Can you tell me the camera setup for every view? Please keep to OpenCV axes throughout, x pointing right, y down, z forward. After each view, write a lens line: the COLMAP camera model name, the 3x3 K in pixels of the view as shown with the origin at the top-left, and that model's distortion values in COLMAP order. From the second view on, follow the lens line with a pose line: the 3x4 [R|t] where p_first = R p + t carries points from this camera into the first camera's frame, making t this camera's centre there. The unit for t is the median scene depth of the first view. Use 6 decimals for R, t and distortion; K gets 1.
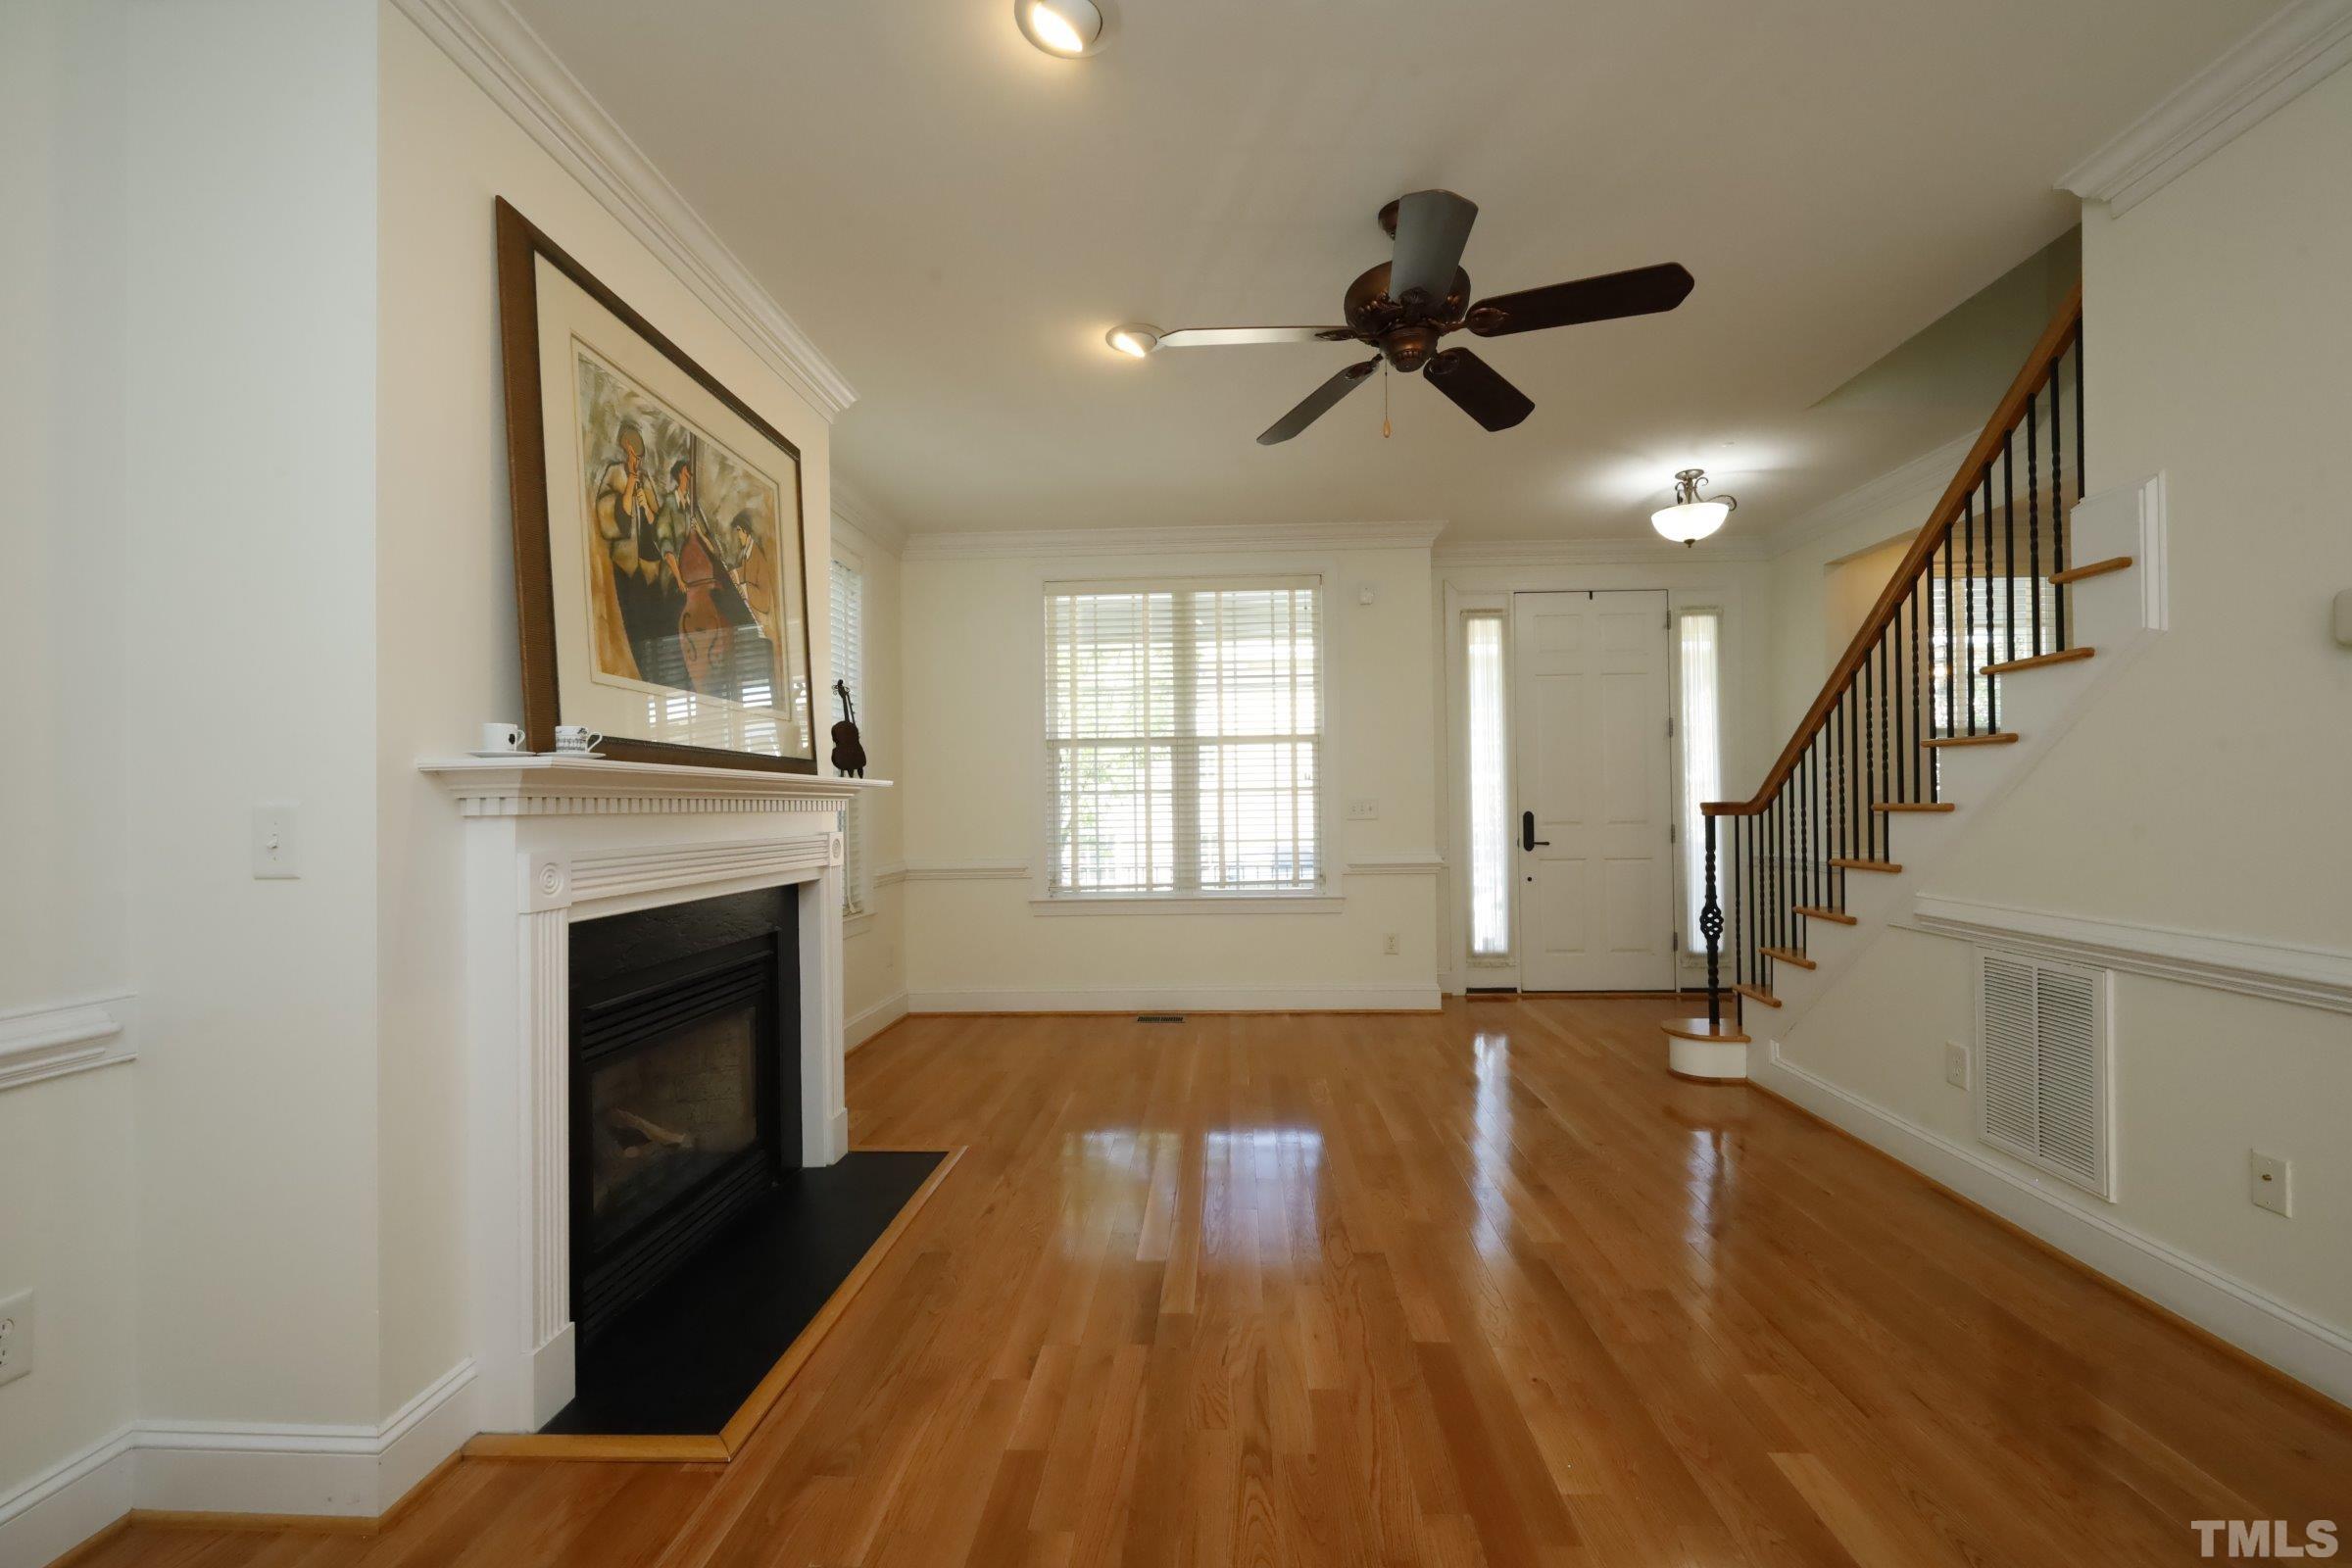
lens RADIAL K [[960.7, 0, 1179.6], [0, 960.7, 792.2], [0, 0, 1]] dist [-0.005170, -0.000174]
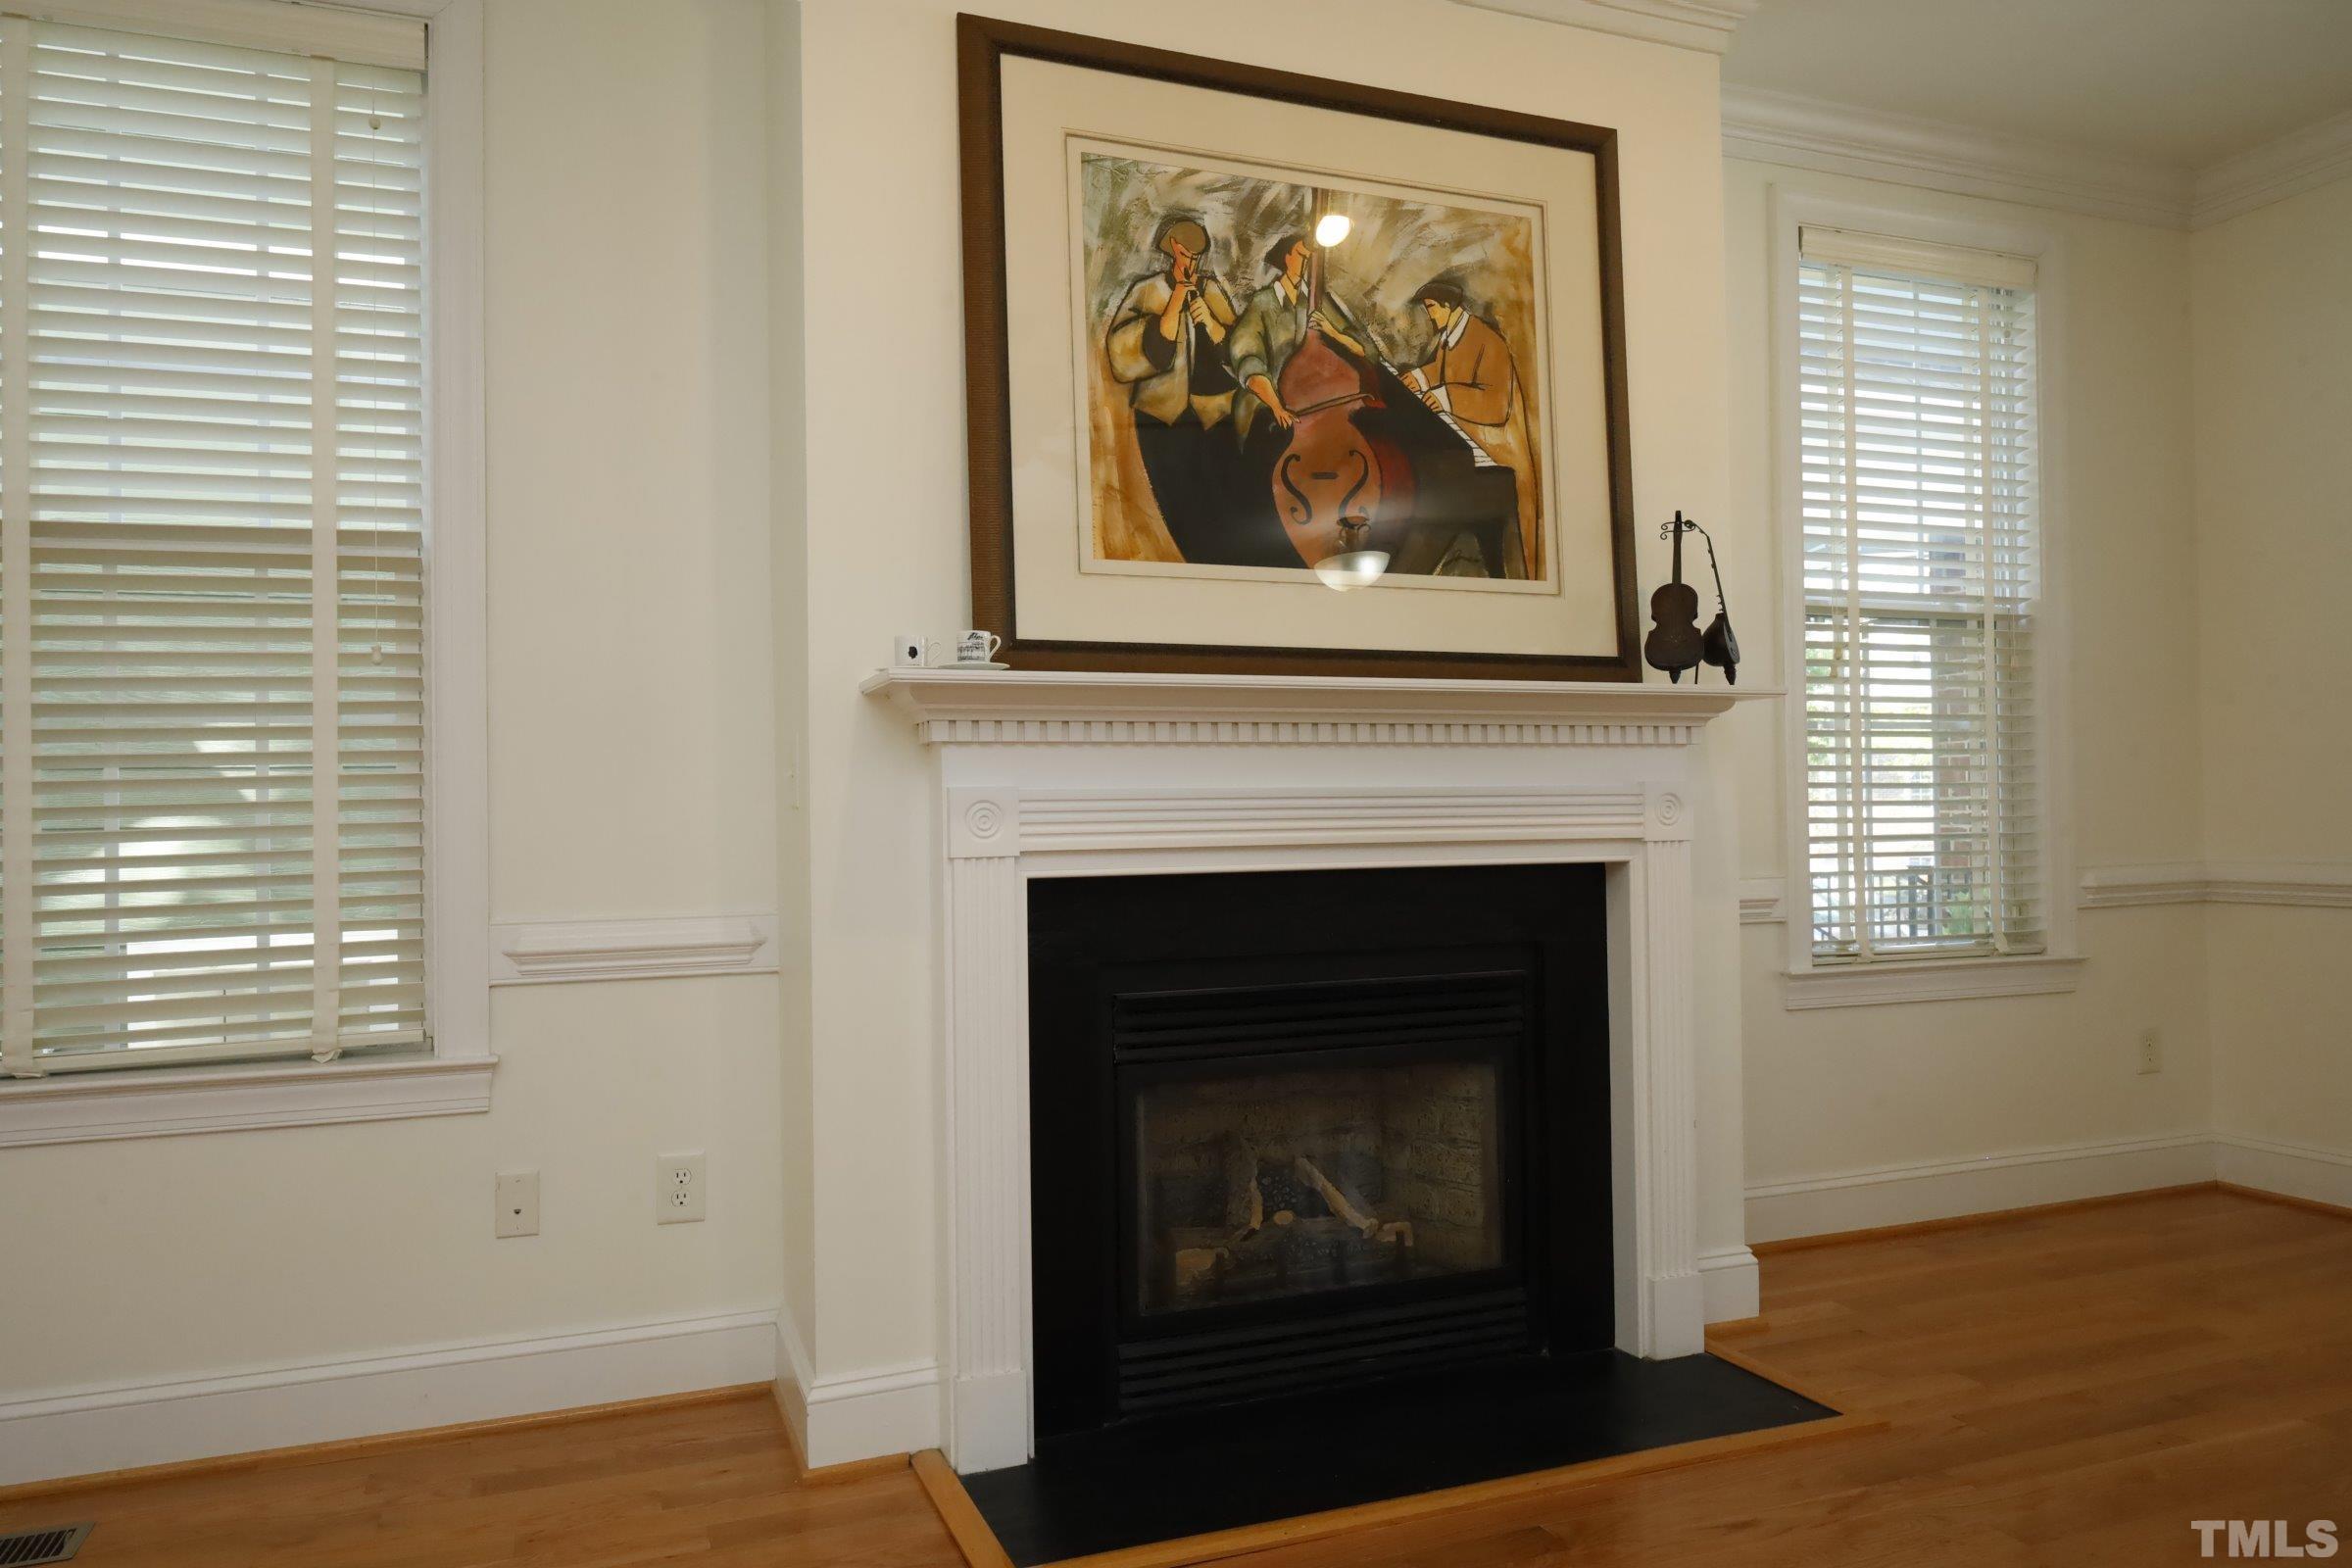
lens RADIAL K [[1628.8, 0, 1177.1], [0, 1628.8, 788.1], [0, 0, 1]] dist [0.003362, -0.025727]
pose [[0.402507, -0.000201, -0.915417, 0.546901], [0.018299, 0.999802, 0.007826, 0.044099], [0.915234, -0.019901, 0.402431, 0.464245]]
